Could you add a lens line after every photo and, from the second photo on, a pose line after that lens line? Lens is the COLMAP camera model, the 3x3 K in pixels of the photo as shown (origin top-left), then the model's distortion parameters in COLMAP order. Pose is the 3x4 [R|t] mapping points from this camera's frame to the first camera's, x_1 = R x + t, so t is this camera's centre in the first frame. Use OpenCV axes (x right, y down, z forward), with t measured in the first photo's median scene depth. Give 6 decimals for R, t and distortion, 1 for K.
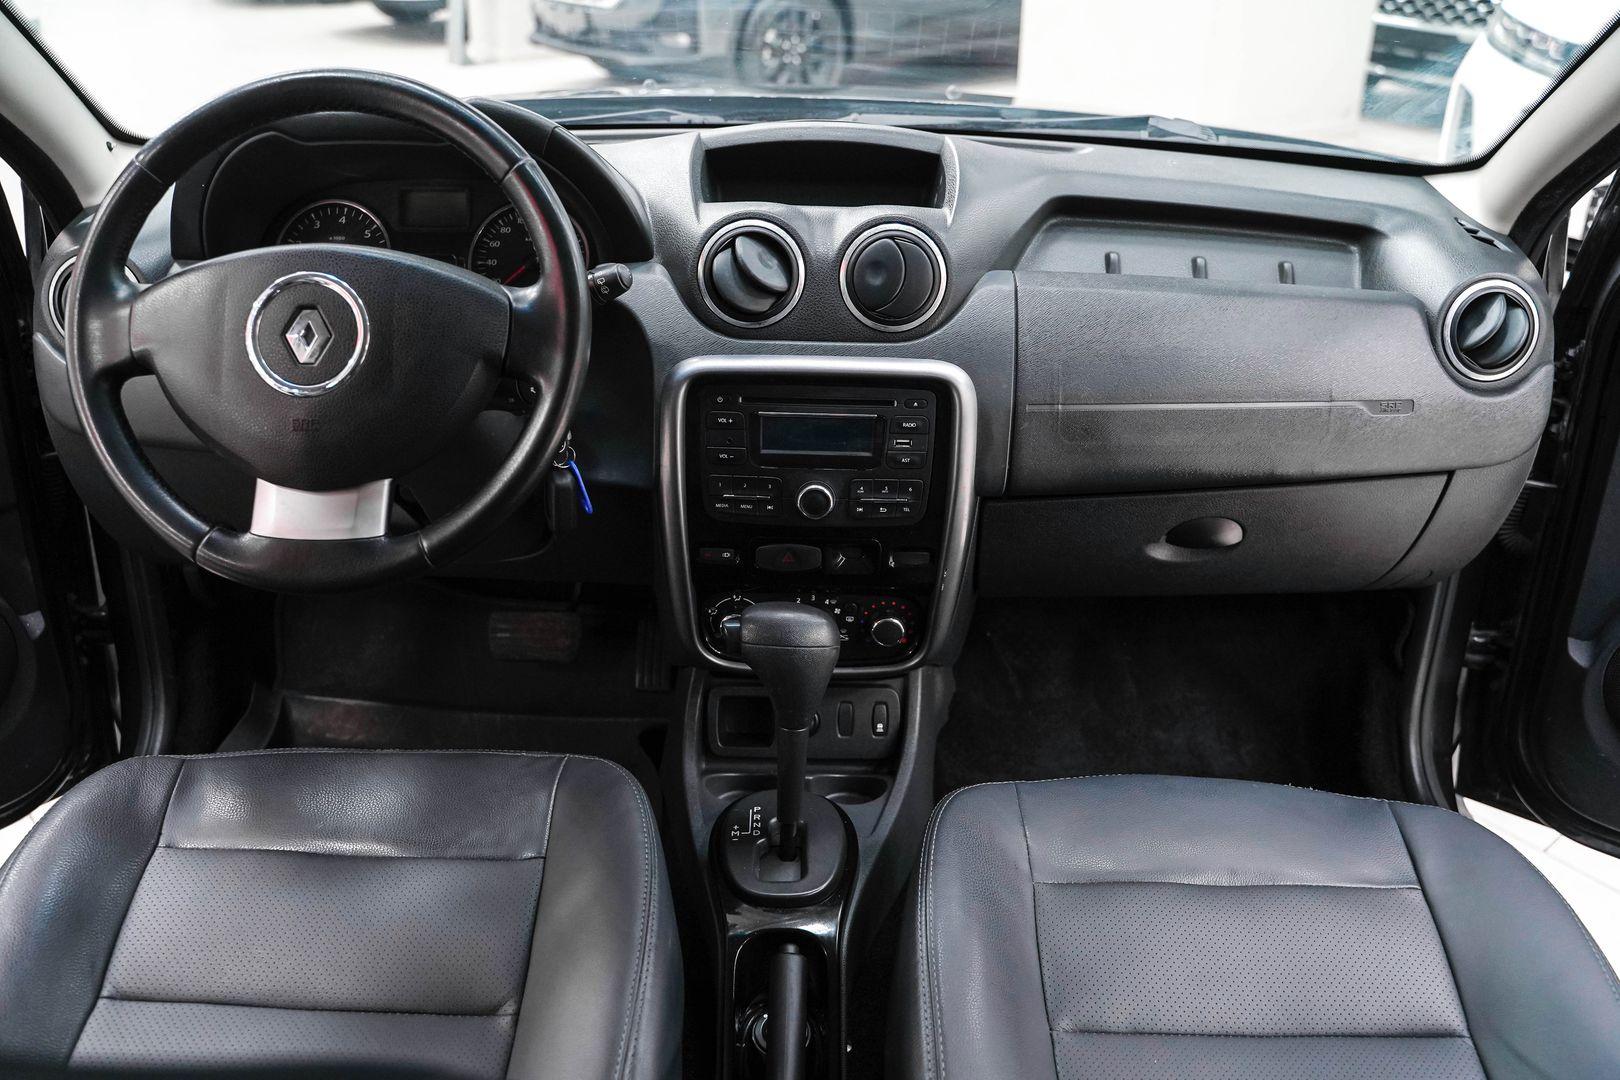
lens RADIAL K [[1327.7, 0, 810.0], [0, 1327.7, 540.0], [0, 0, 1]] dist [-0.088796, -0.001330]
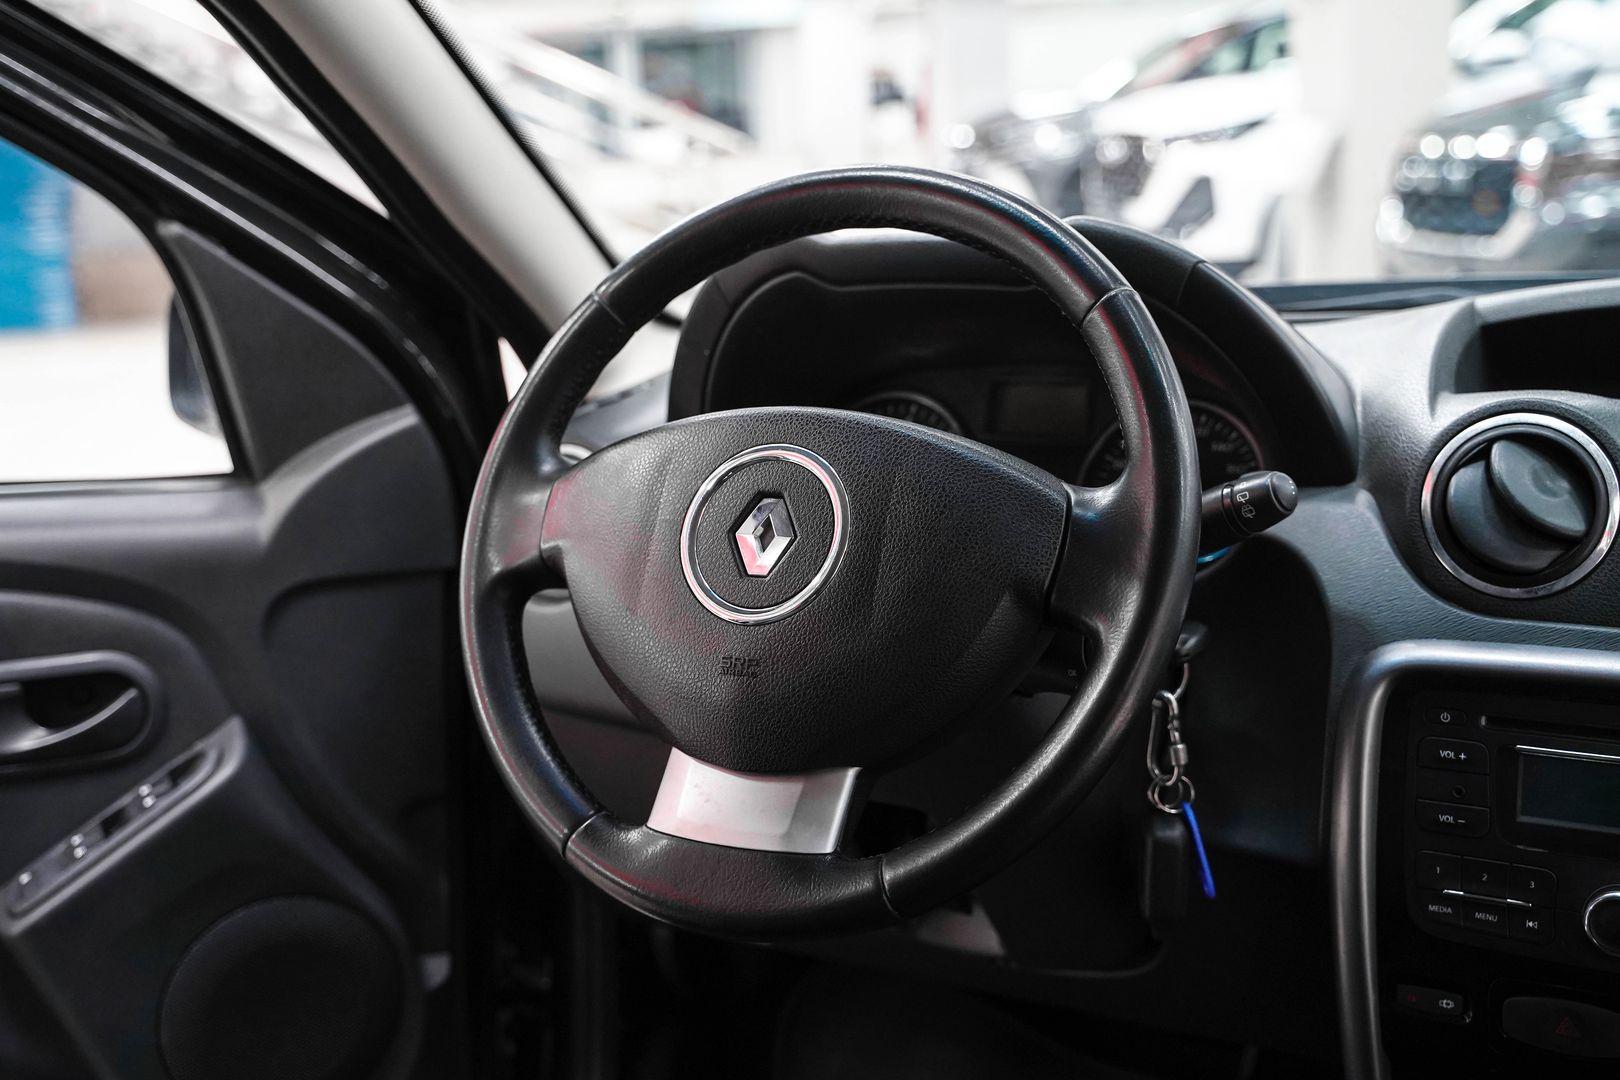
lens RADIAL K [[1967.6, 0, 789.7], [0, 1967.6, 527.1], [0, 0, 1]] dist [0.021057, 0.034915]
pose [[0.879065, 0.036111, -0.475332, 0.084140], [-0.160705, 0.961206, -0.224179, 0.050771], [0.448797, 0.273457, 0.850766, 0.126834]]
